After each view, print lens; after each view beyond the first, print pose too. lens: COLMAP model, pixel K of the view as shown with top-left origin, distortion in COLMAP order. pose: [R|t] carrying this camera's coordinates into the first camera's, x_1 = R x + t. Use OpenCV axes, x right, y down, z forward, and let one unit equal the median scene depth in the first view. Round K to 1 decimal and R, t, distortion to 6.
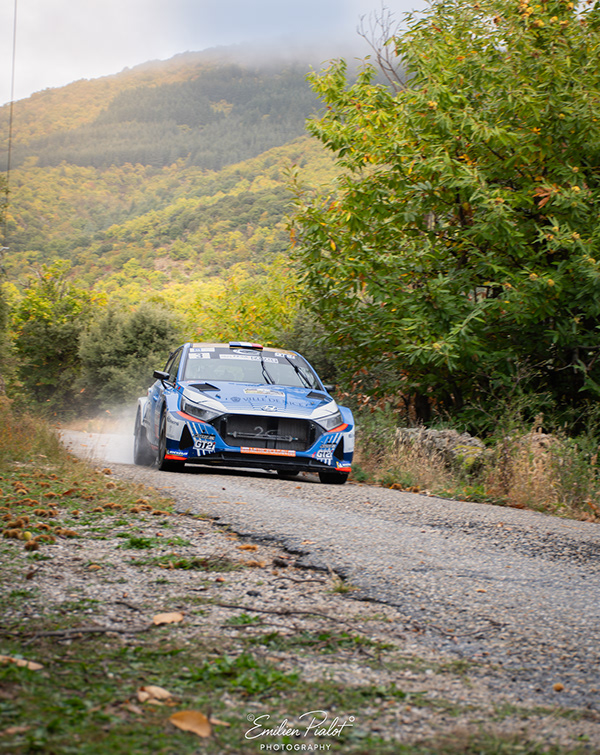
lens RADIAL K [[2513.9, 0, 300.1], [0, 2513.9, 422.4], [0, 0, 1]] dist [0.897204, 1.554289]
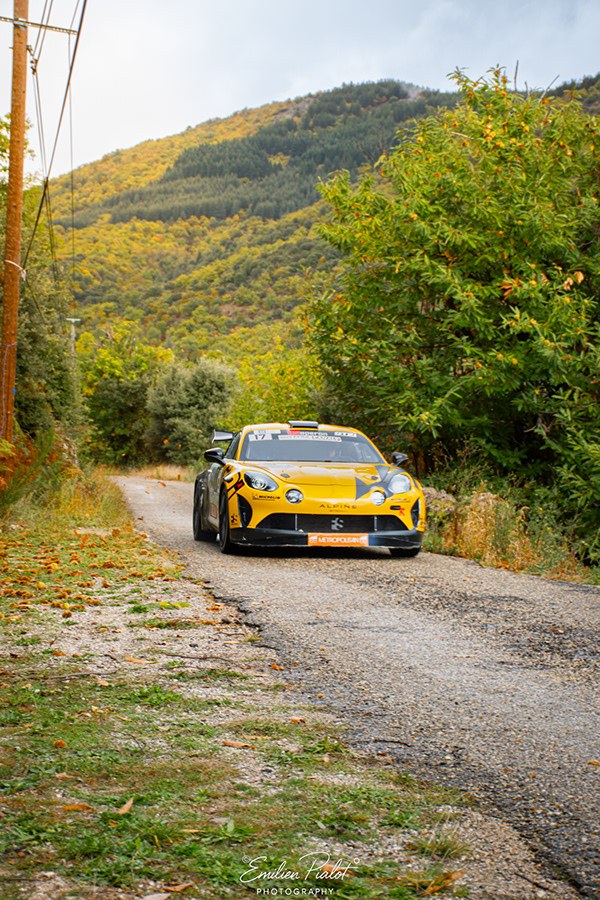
lens RADIAL K [[3585.5, 0, 300.0], [0, 3585.5, 450.0], [0, 0, 1]] dist [1.726728, 3.433913]
pose [[0.996311, -0.035879, -0.077955, 0.091922], [0.038442, 0.998760, 0.031619, -0.050346], [0.076724, -0.034499, 0.996455, -0.512092]]
